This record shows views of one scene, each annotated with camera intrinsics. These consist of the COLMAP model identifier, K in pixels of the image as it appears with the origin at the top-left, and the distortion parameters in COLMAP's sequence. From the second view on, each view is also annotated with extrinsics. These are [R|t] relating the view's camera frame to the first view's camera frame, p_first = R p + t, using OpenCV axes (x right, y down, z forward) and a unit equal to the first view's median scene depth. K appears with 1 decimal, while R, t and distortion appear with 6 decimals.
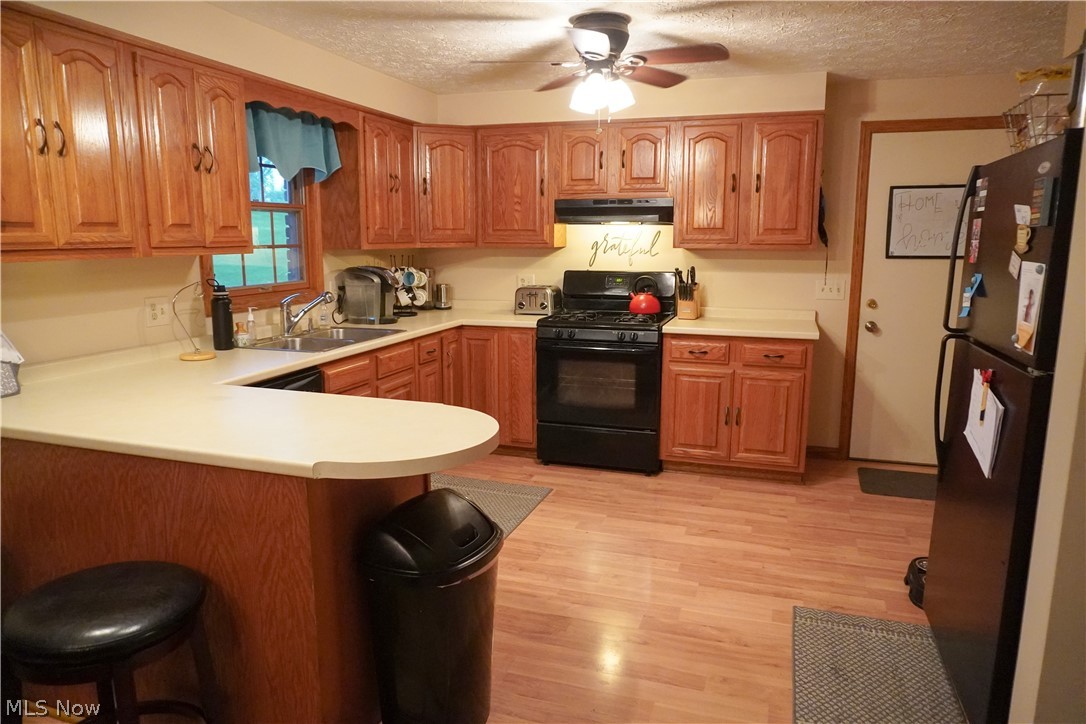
lens RADIAL K [[722.0, 0, 543.0], [0, 722.0, 362.0], [0, 0, 1]] dist [-0.055151, 0.033584]
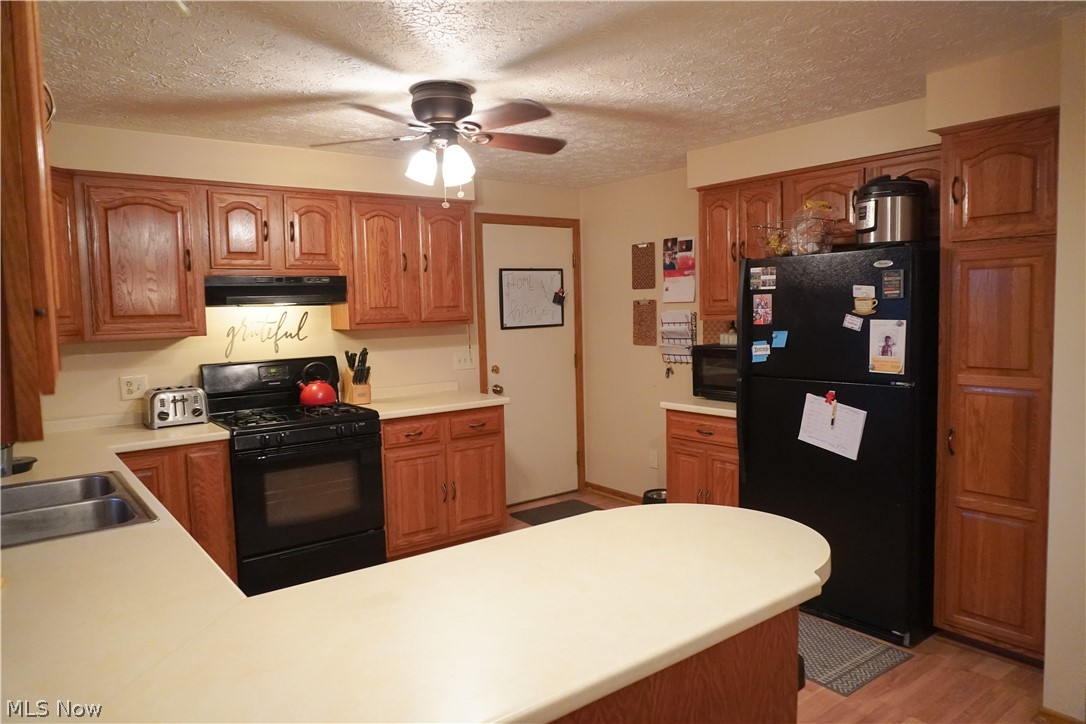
lens RADIAL K [[722.0, 0, 543.0], [0, 722.0, 362.0], [0, 0, 1]] dist [-0.055151, 0.033584]
pose [[0.559168, -0.078813, 0.825300, -0.455930], [0.168788, 0.985444, -0.020253, -0.057621], [-0.811690, 0.150626, 0.564332, 0.287581]]
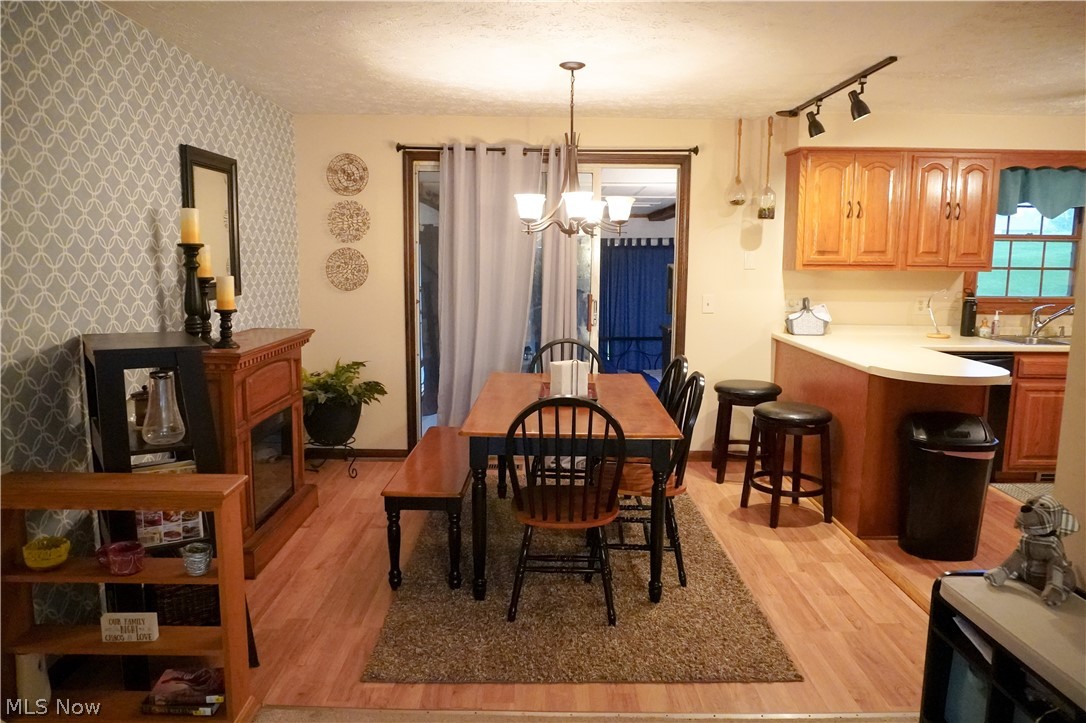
lens RADIAL K [[766.1, 0, 543.0], [0, 766.1, 361.5], [0, 0, 1]] dist [-0.028544, 0.001232]
pose [[0.325195, 0.131142, -0.936510, 0.922180], [-0.169591, 0.982369, 0.078675, 0.072110], [0.930316, 0.133239, 0.341702, -0.417716]]
